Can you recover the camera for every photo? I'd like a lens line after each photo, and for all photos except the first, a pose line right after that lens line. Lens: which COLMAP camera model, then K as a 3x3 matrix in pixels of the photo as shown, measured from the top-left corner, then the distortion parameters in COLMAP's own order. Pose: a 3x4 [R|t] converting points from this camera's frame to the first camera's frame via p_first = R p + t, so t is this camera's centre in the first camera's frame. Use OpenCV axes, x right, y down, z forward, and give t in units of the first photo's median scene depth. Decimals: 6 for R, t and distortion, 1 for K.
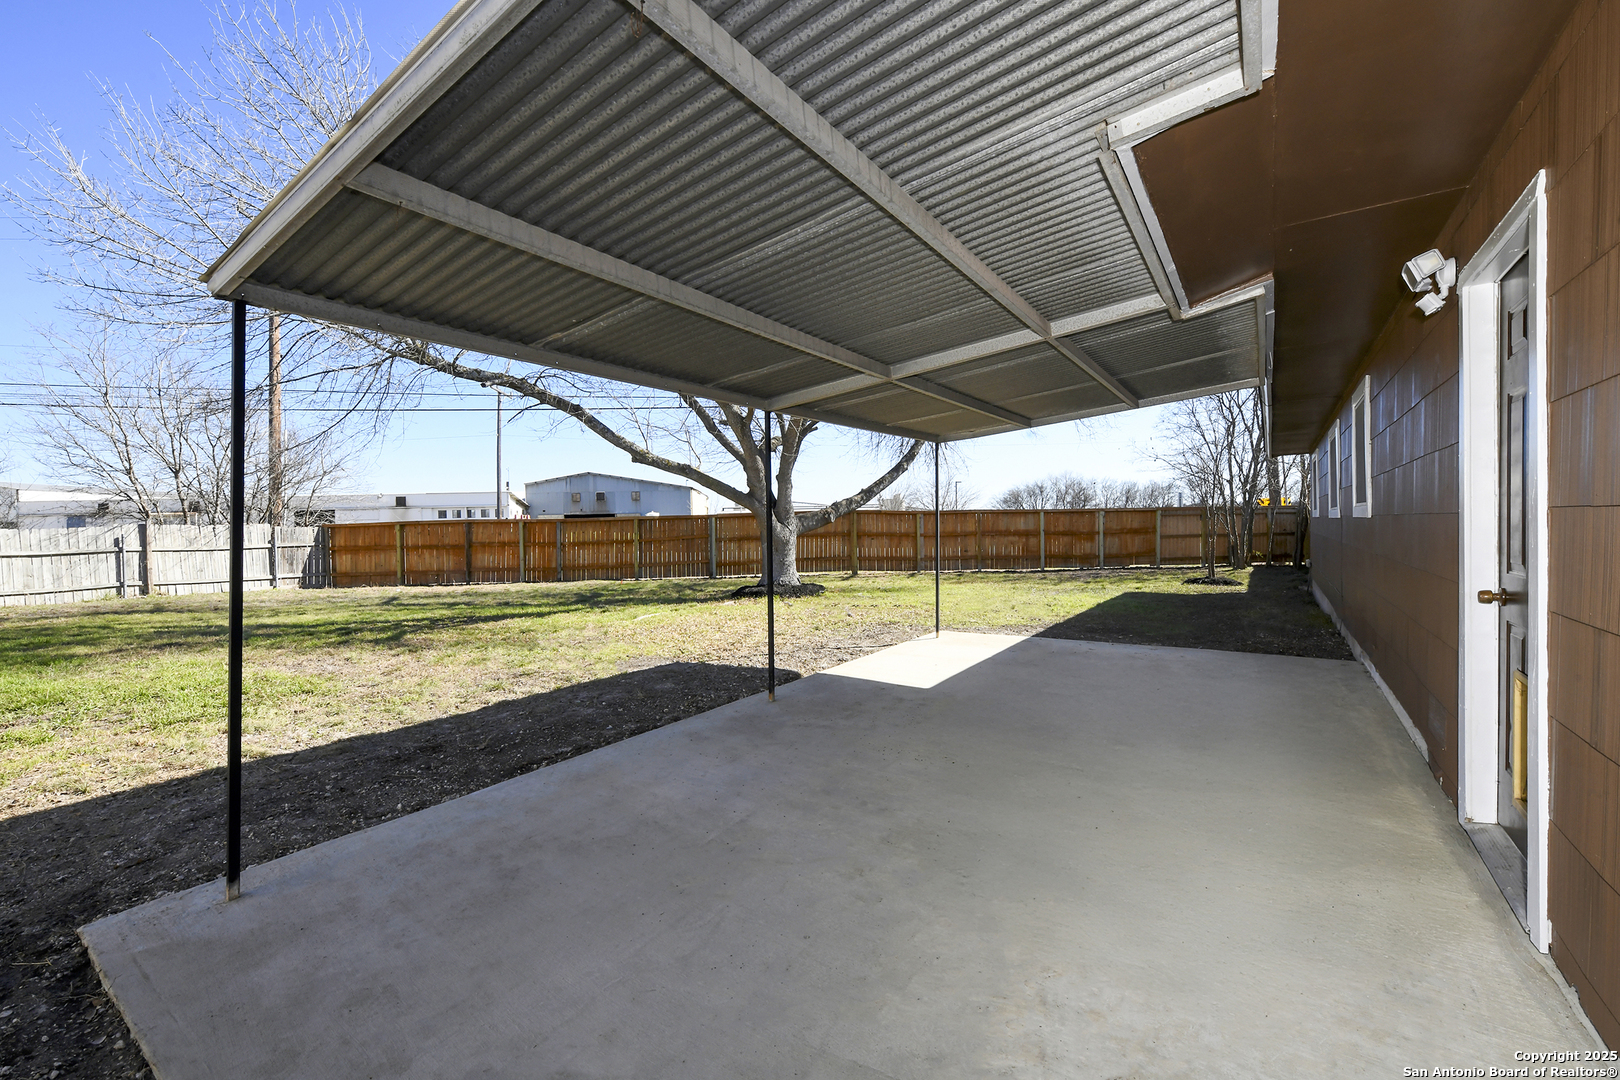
lens RADIAL K [[649.4, 0, 805.5], [0, 649.4, 542.5], [0, 0, 1]] dist [-0.000741, -0.000355]
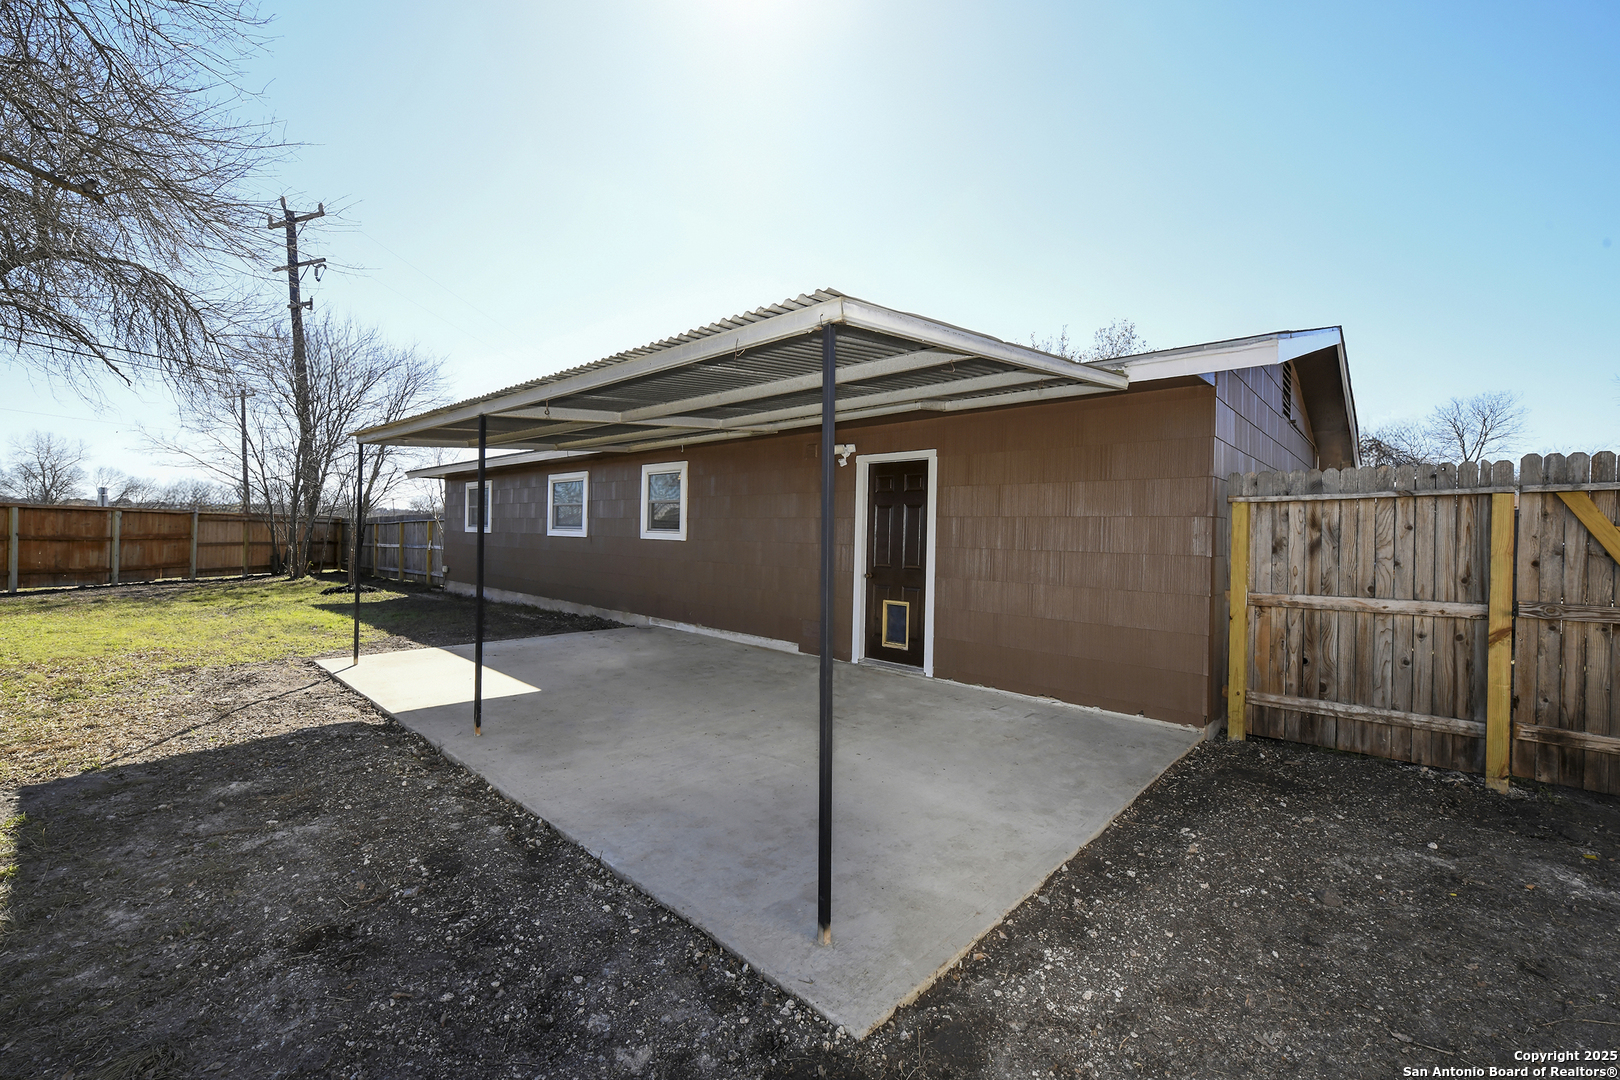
lens RADIAL K [[649.4, 0, 798.8], [0, 649.4, 543.6], [0, 0, 1]] dist [-0.000741, -0.000355]
pose [[0.161577, 0.011708, 0.986791, -0.182081], [-0.001894, 0.999931, -0.011554, -0.002054], [-0.986858, -0.000002, 0.161588, 0.088227]]
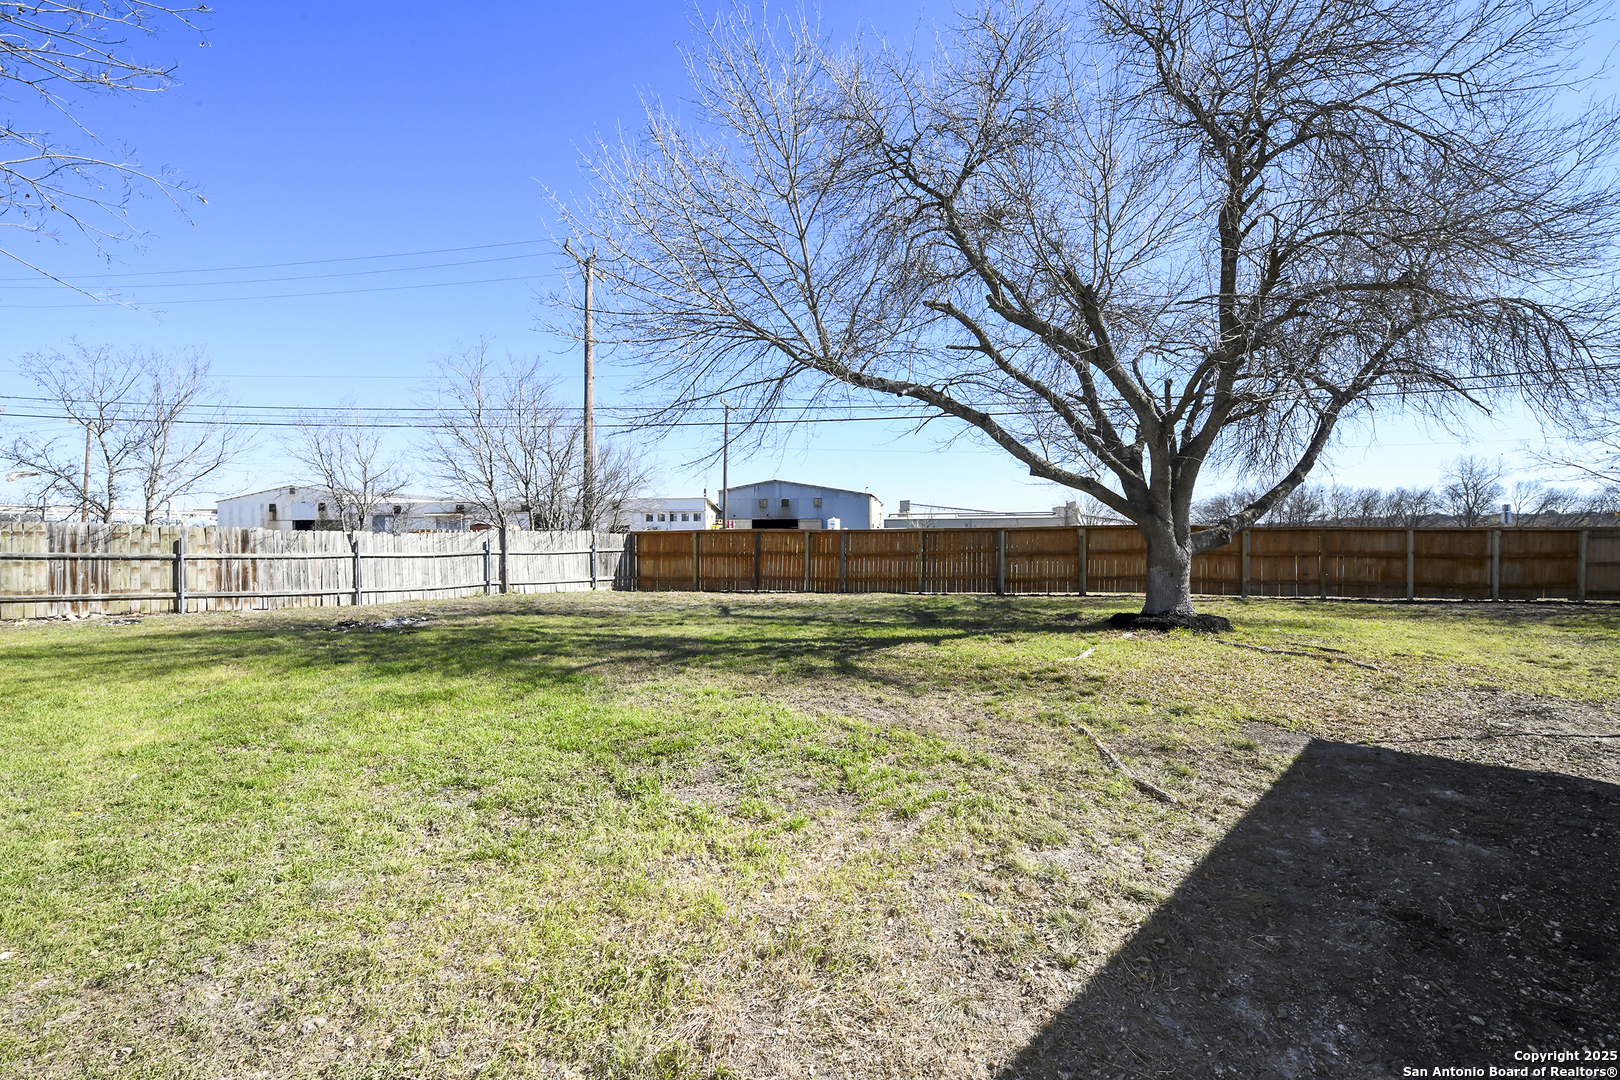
lens RADIAL K [[649.4, 0, 827.1], [0, 649.4, 539.4], [0, 0, 1]] dist [-0.000741, -0.000355]
pose [[0.972152, 0.019157, -0.233568, -0.173344], [-0.022556, 0.999675, -0.011890, -0.009003], [0.233264, 0.016828, 0.972268, 0.030112]]
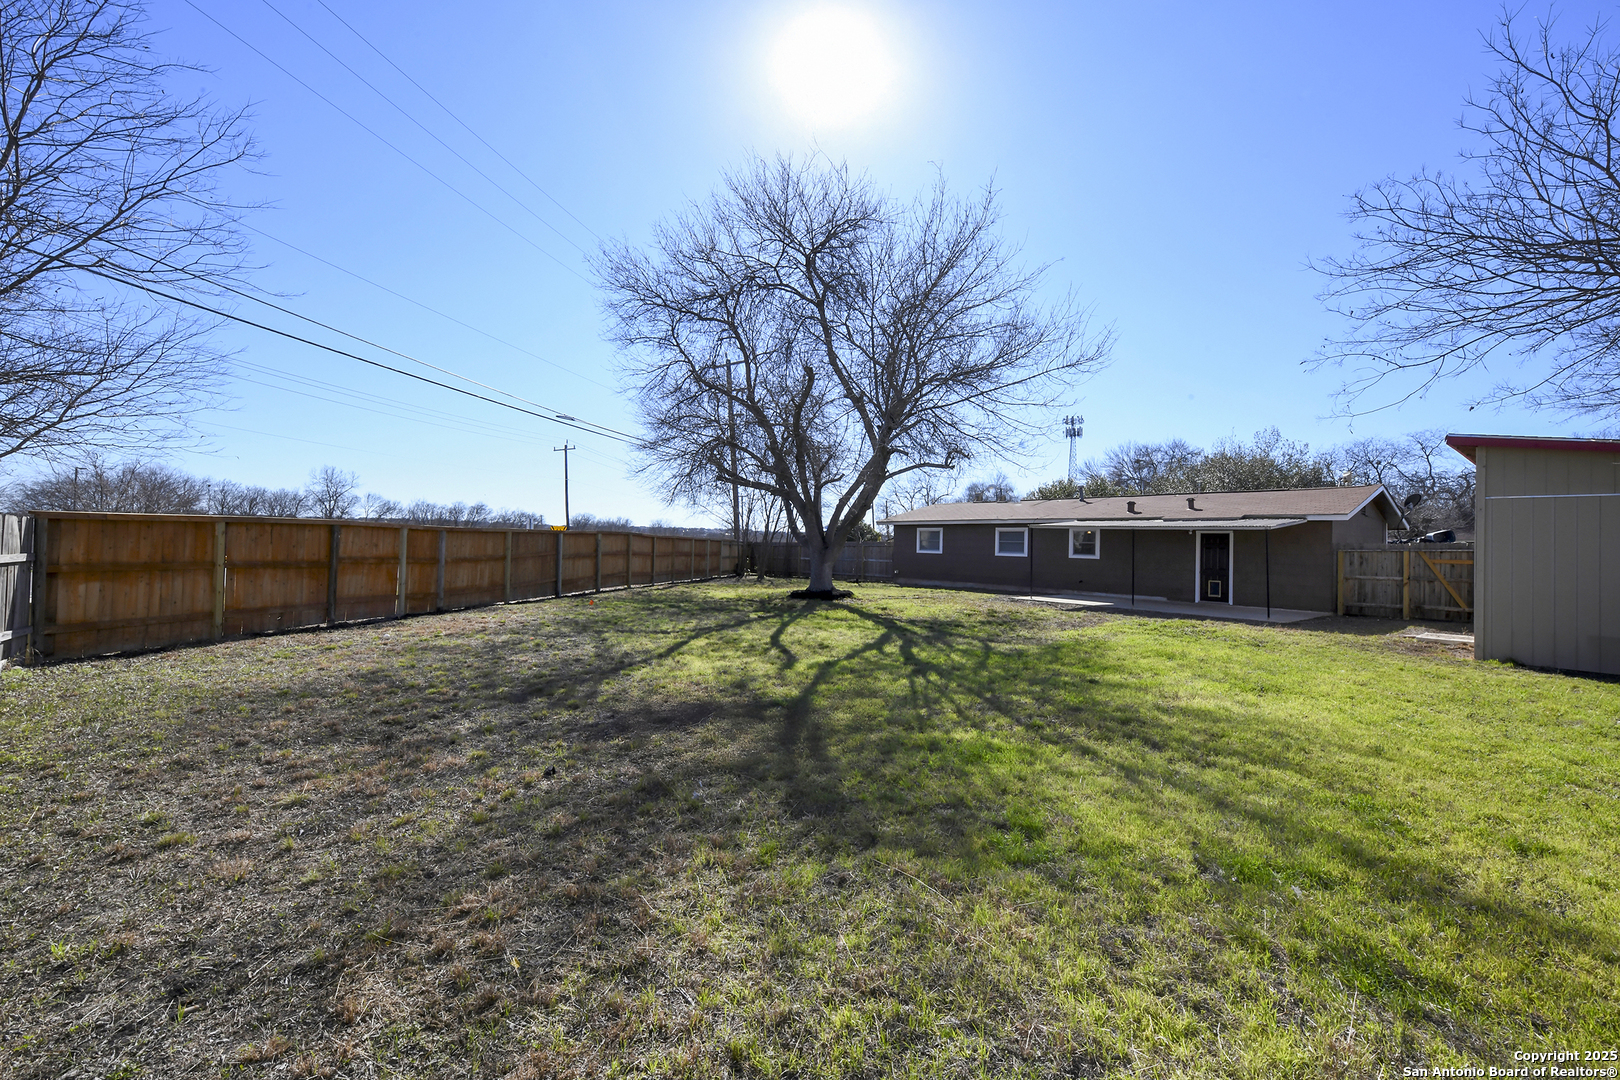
lens RADIAL K [[649.4, 0, 784.9], [0, 649.4, 542.4], [0, 0, 1]] dist [-0.000741, -0.000355]
pose [[0.316669, 0.031316, 0.948019, -0.973988], [-0.008206, 0.999508, -0.030276, 0.000729], [-0.948501, 0.001808, 0.316770, 0.395260]]
